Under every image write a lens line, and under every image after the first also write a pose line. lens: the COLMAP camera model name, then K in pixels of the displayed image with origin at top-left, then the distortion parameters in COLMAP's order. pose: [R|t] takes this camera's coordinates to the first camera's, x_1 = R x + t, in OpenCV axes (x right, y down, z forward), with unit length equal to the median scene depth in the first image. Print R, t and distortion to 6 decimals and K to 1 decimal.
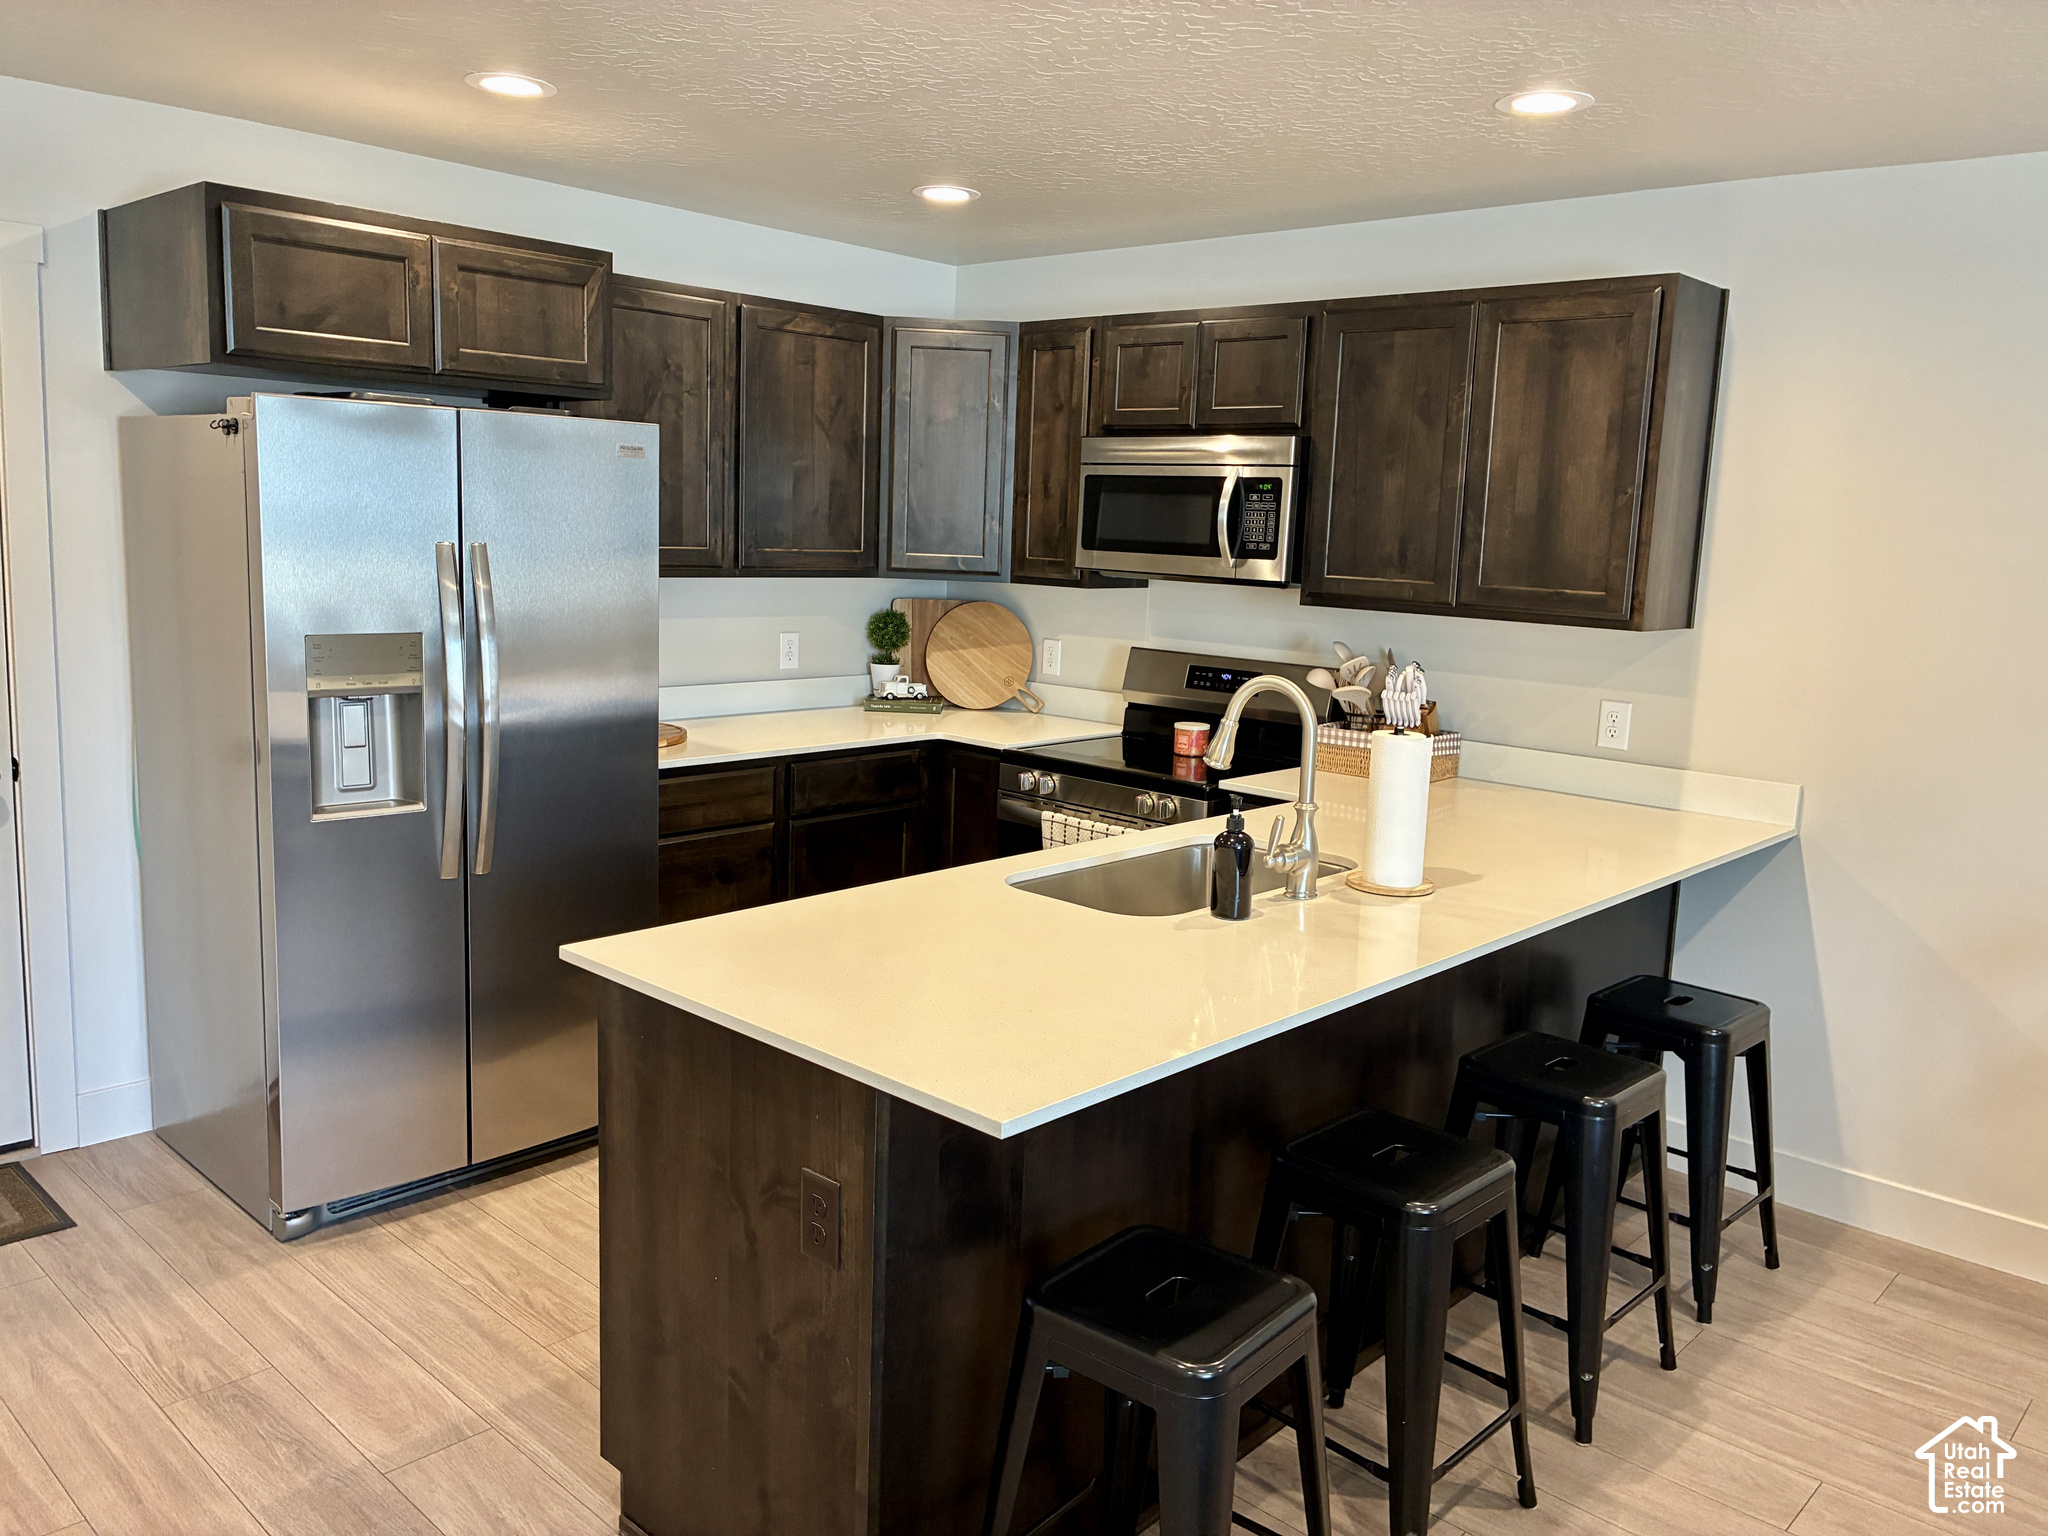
lens RADIAL K [[1559.1, 0, 1017.3], [0, 1559.1, 770.4], [0, 0, 1]] dist [-0.003321, -0.005004]
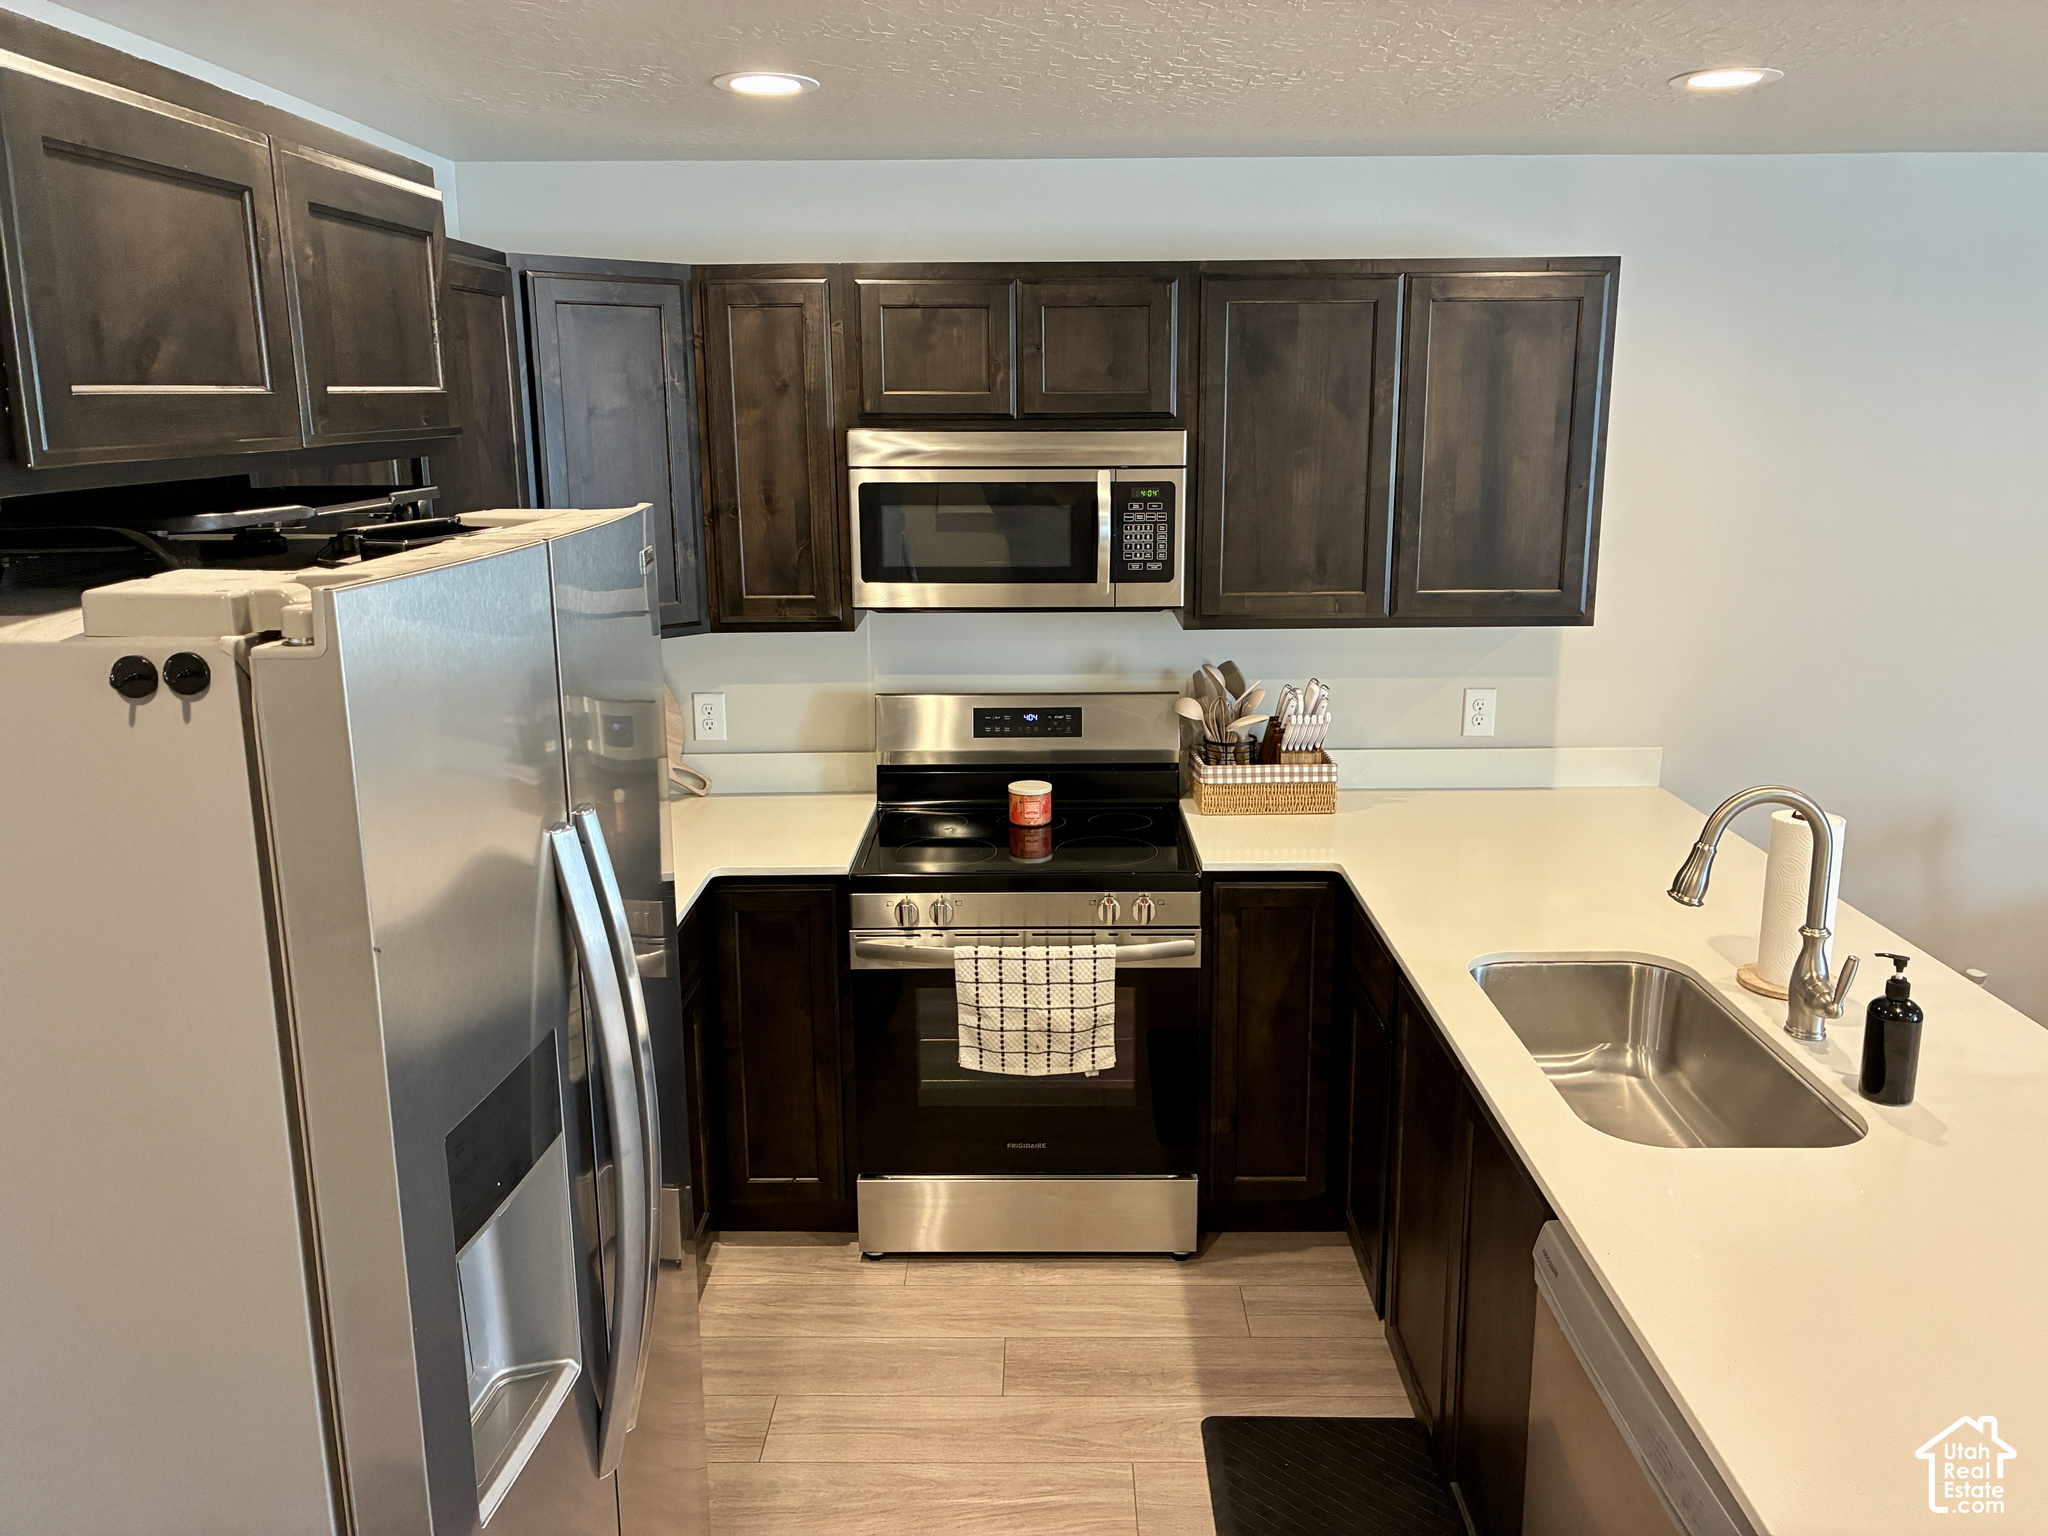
lens RADIAL K [[1559.1, 0, 1021.1], [0, 1559.1, 754.2], [0, 0, 1]] dist [-0.003321, -0.005004]
pose [[0.742323, -0.192341, 0.641842, -0.439812], [0.142945, 0.981321, 0.128750, -0.163051], [-0.654617, -0.003826, 0.755951, 0.431014]]
